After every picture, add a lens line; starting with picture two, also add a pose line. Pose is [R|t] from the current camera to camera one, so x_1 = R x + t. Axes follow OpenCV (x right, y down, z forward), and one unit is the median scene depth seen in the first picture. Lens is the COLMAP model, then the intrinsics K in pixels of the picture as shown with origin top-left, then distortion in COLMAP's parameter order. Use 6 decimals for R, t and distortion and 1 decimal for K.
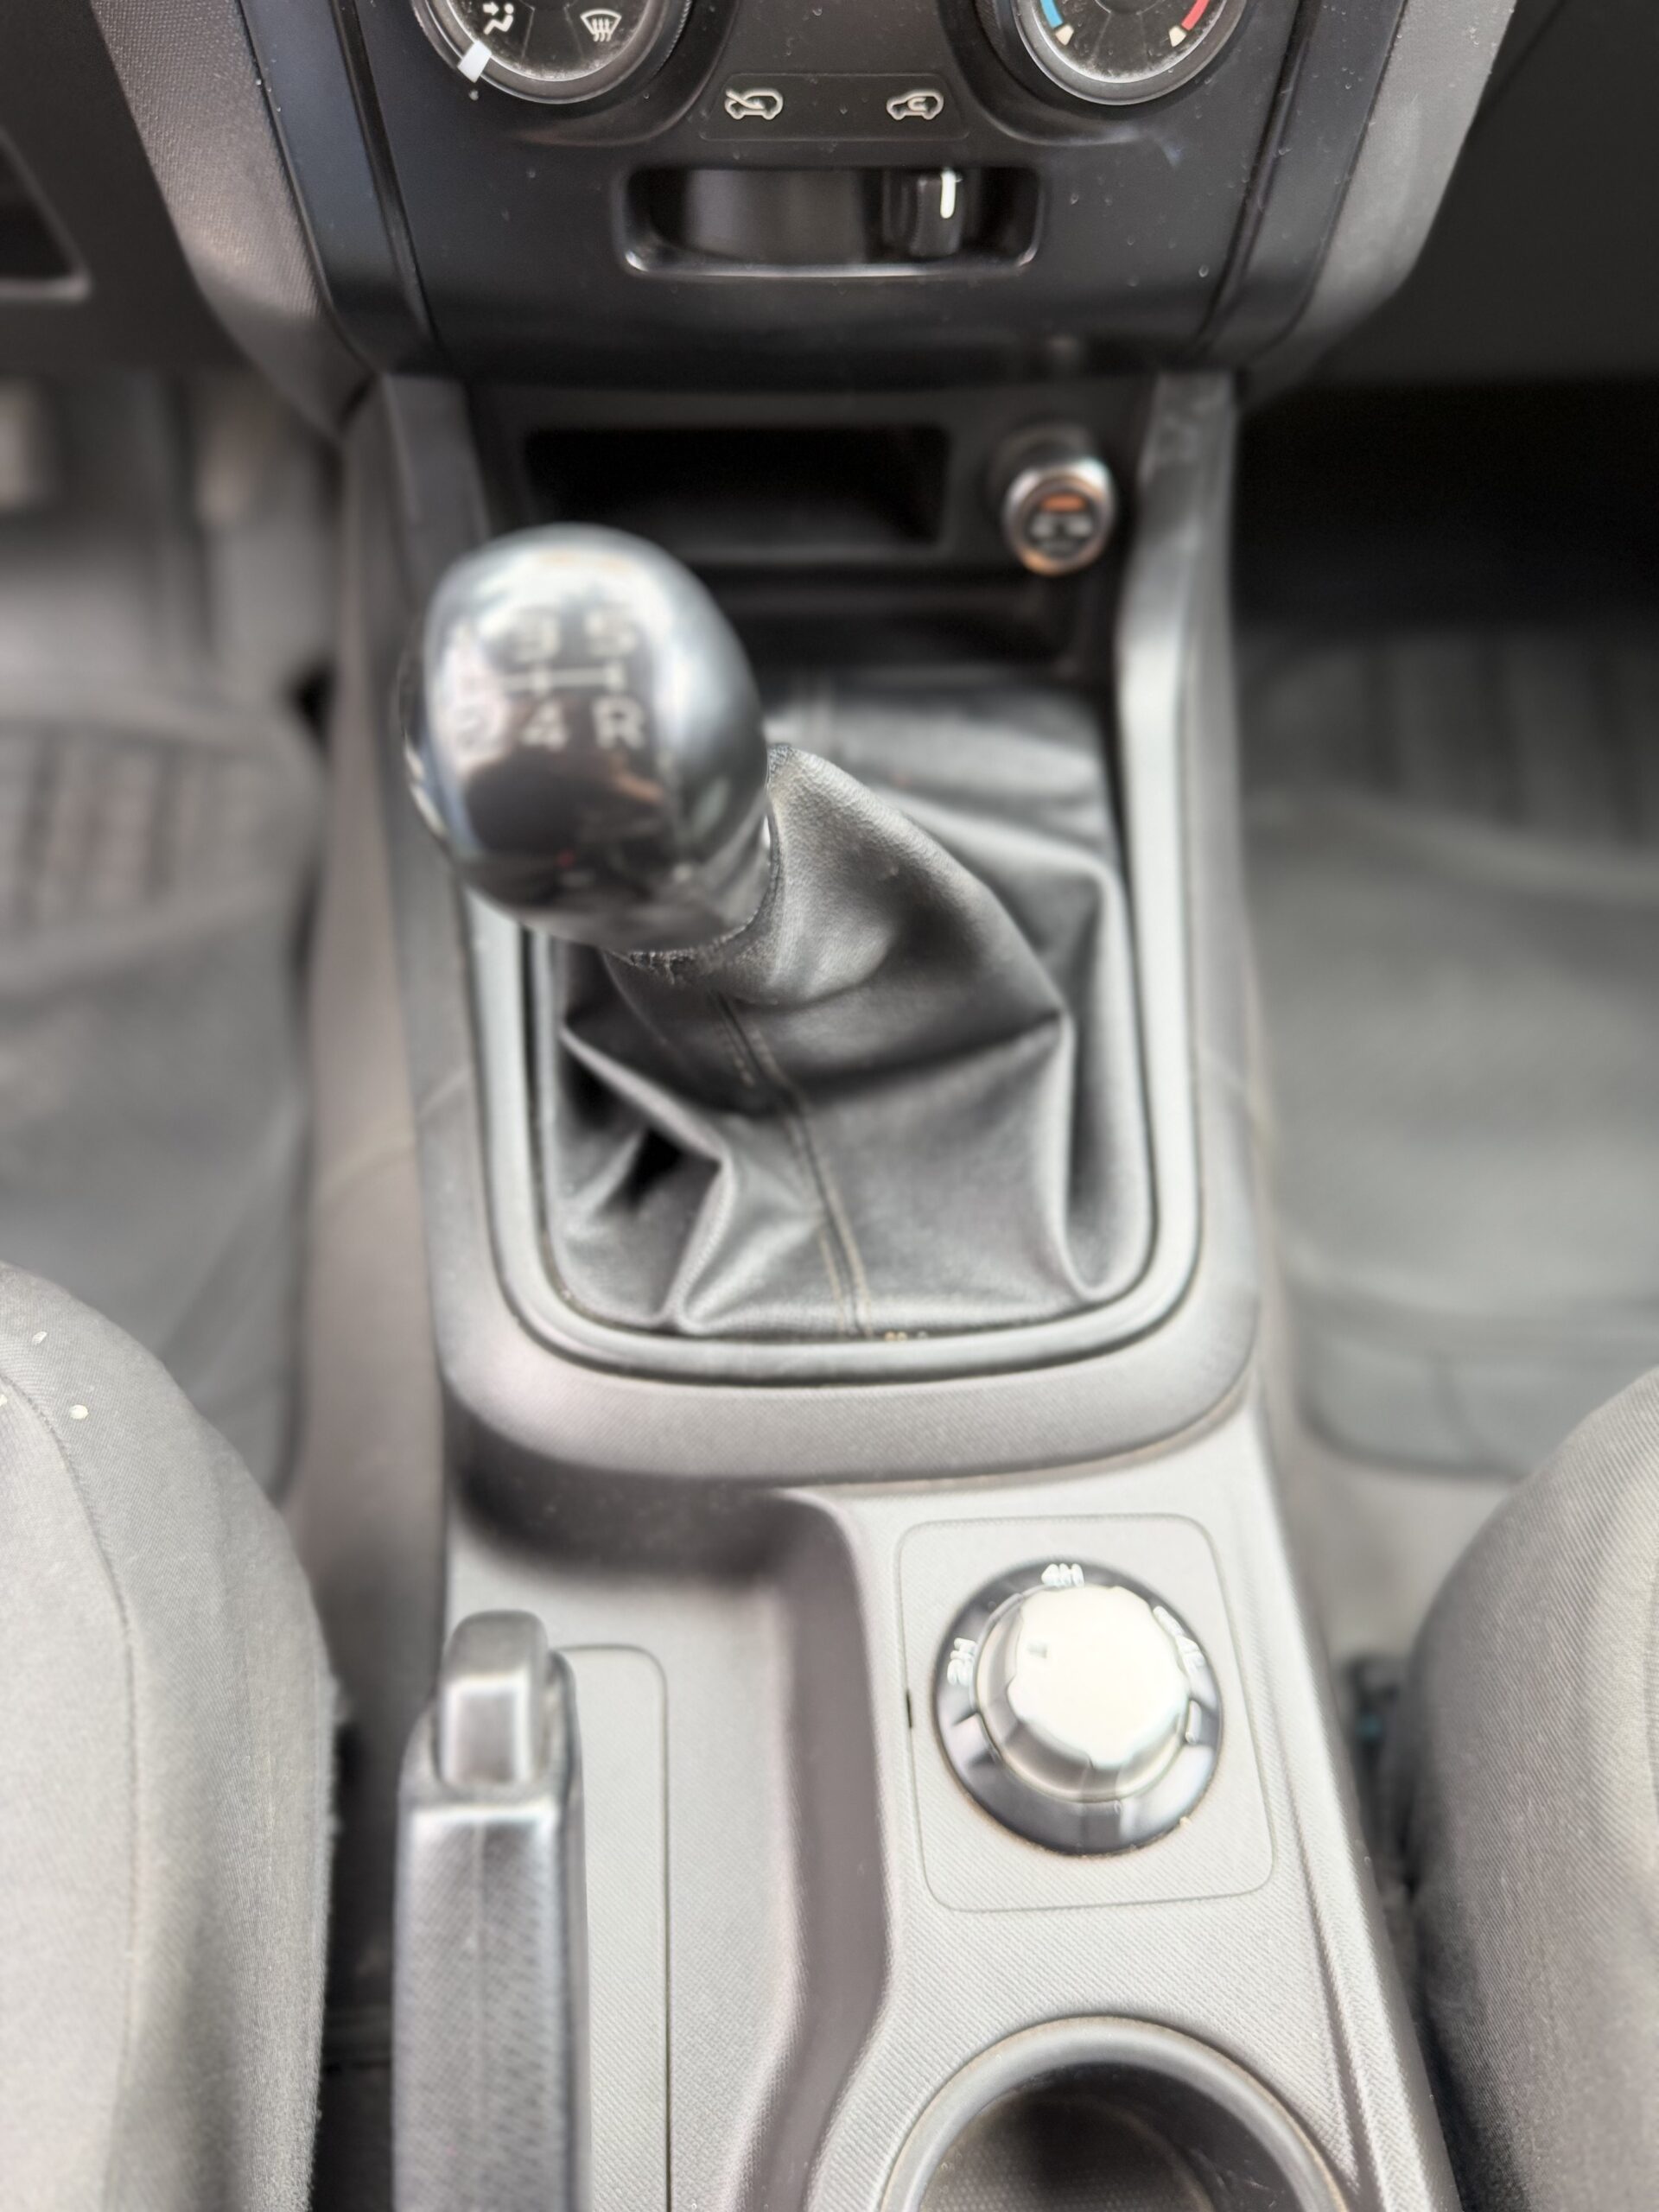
lens RADIAL K [[1609.5, 0, 828.5], [0, 1609.5, 1068.9], [0, 0, 1]] dist [-0.040834, -0.001632]
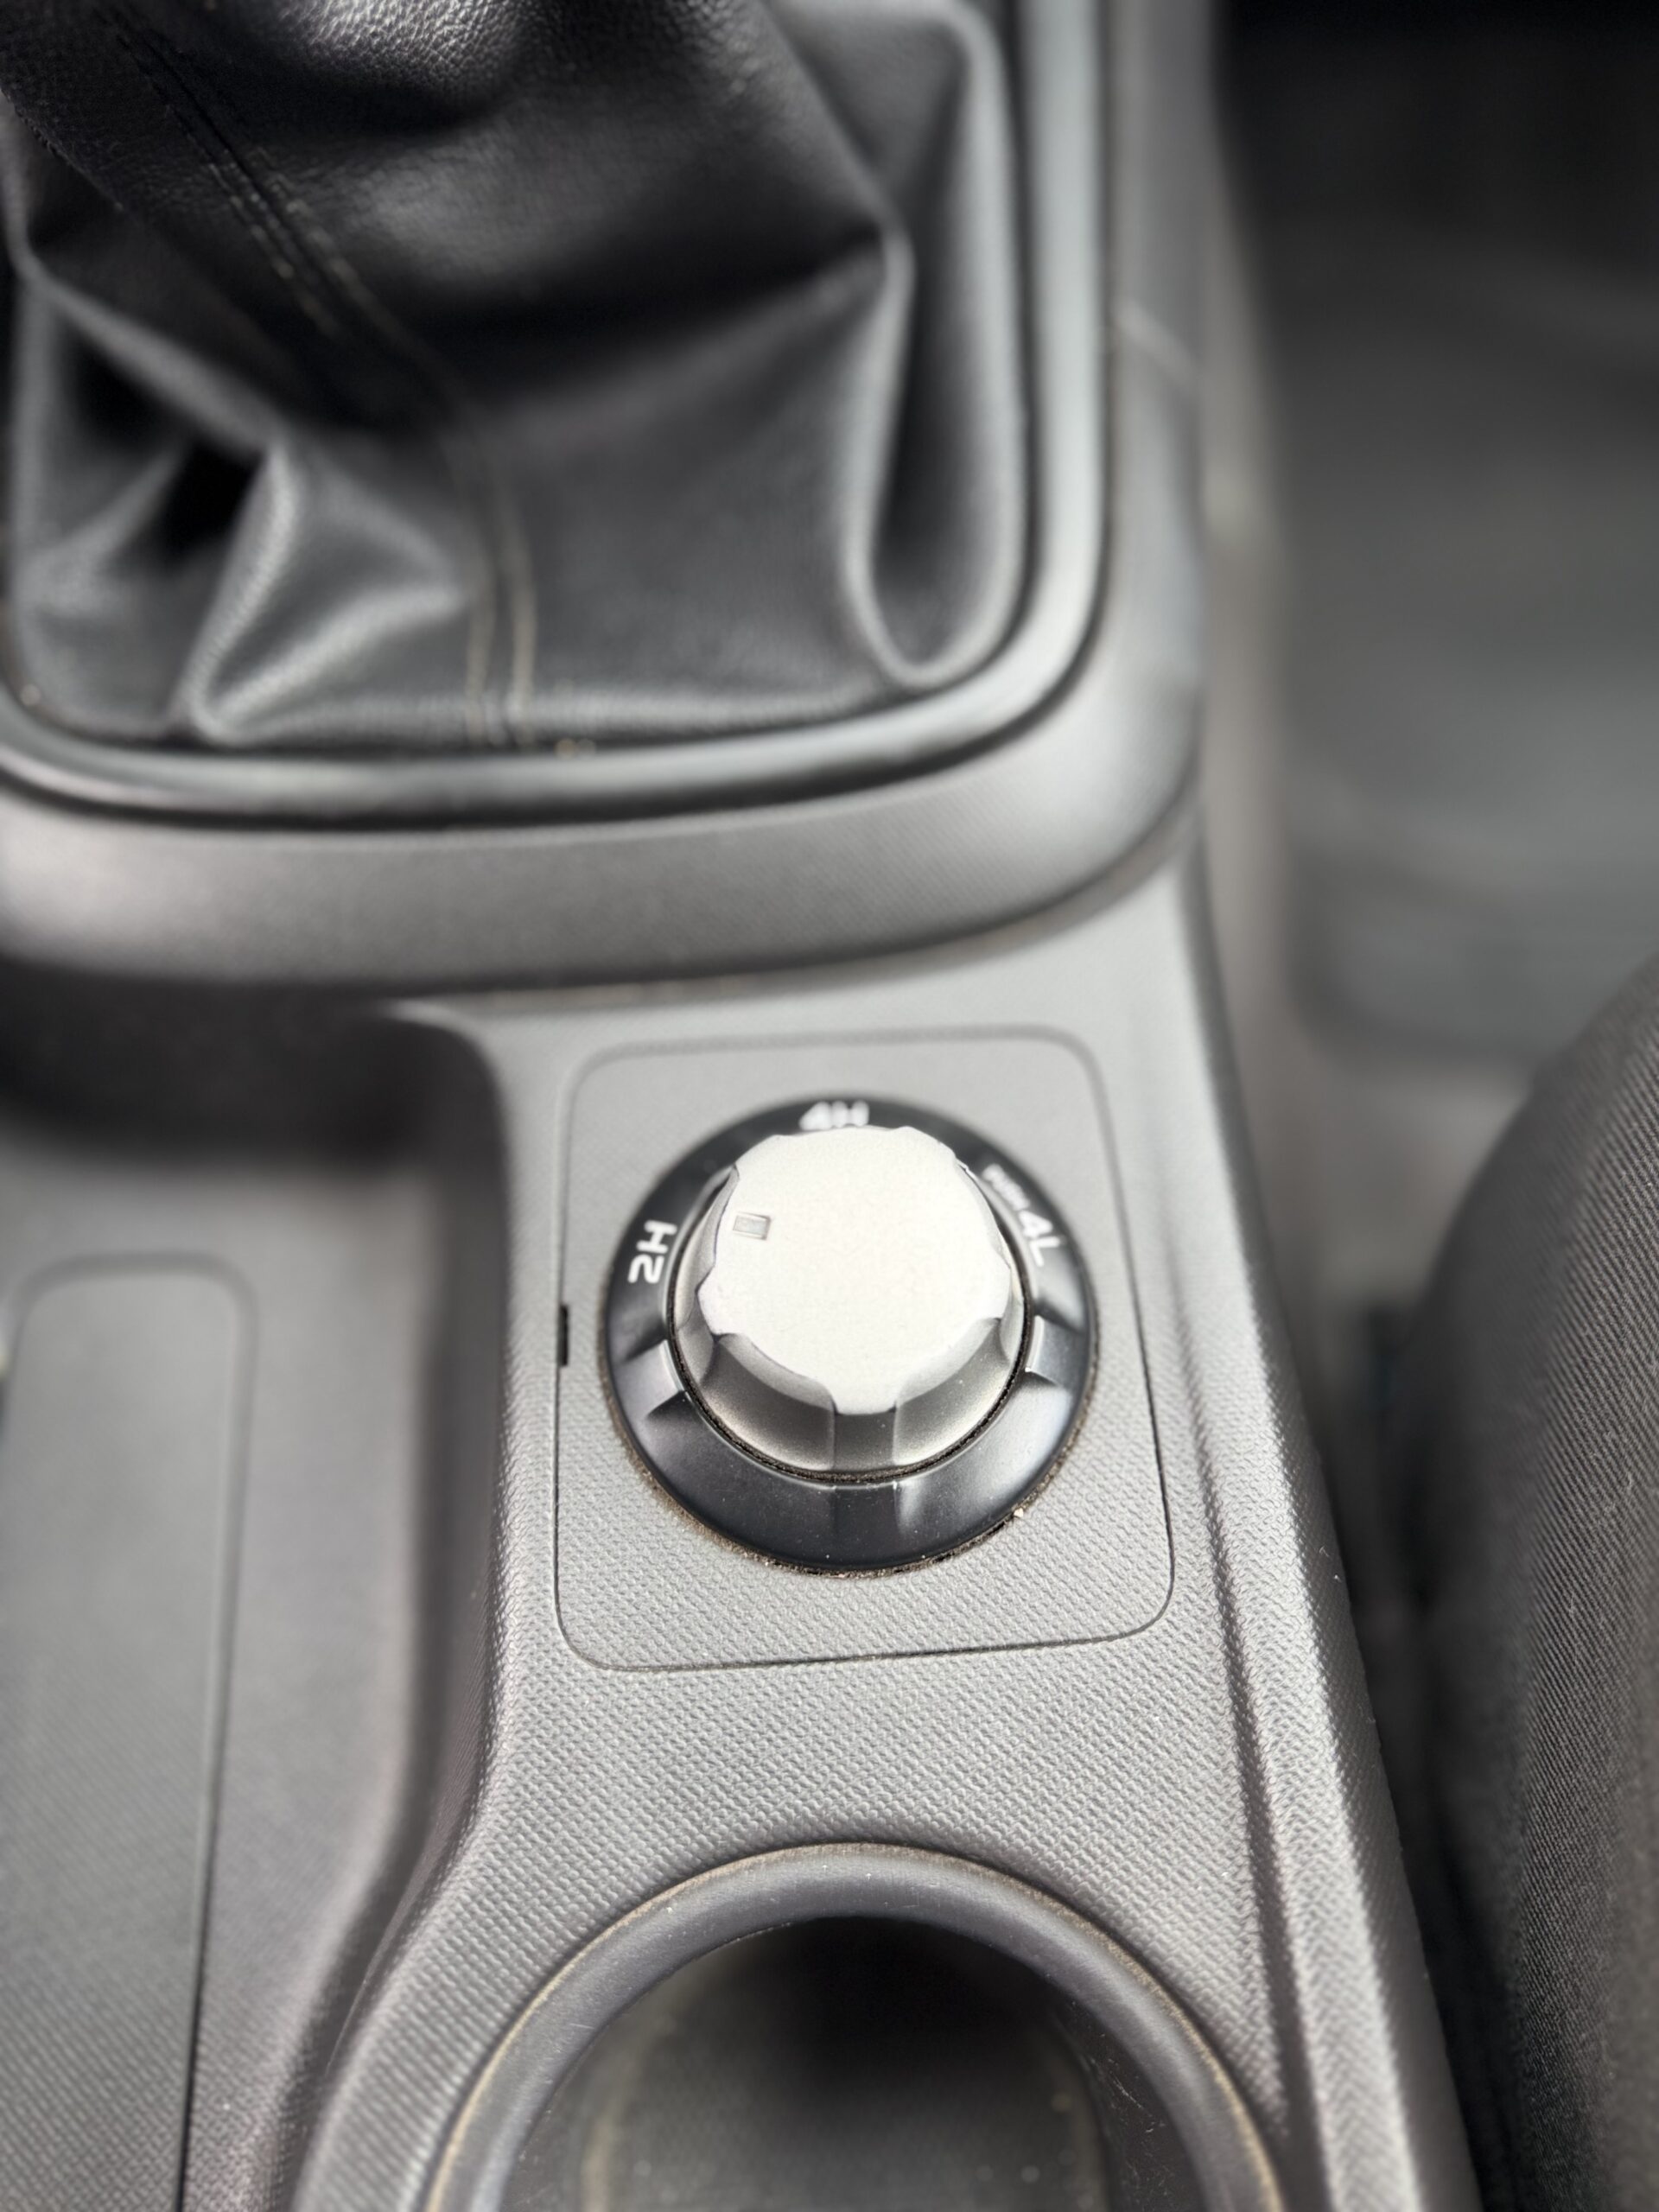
lens RADIAL K [[1692.9, 0, 829.5], [0, 1692.9, 1106.0], [0, 0, 1]] dist [0.055615, -0.165115]
pose [[0.999815, -0.016729, -0.009518, 0.153761], [0.018228, 0.981784, 0.189122, 0.197432], [0.006181, -0.189260, 0.981908, 0.396263]]
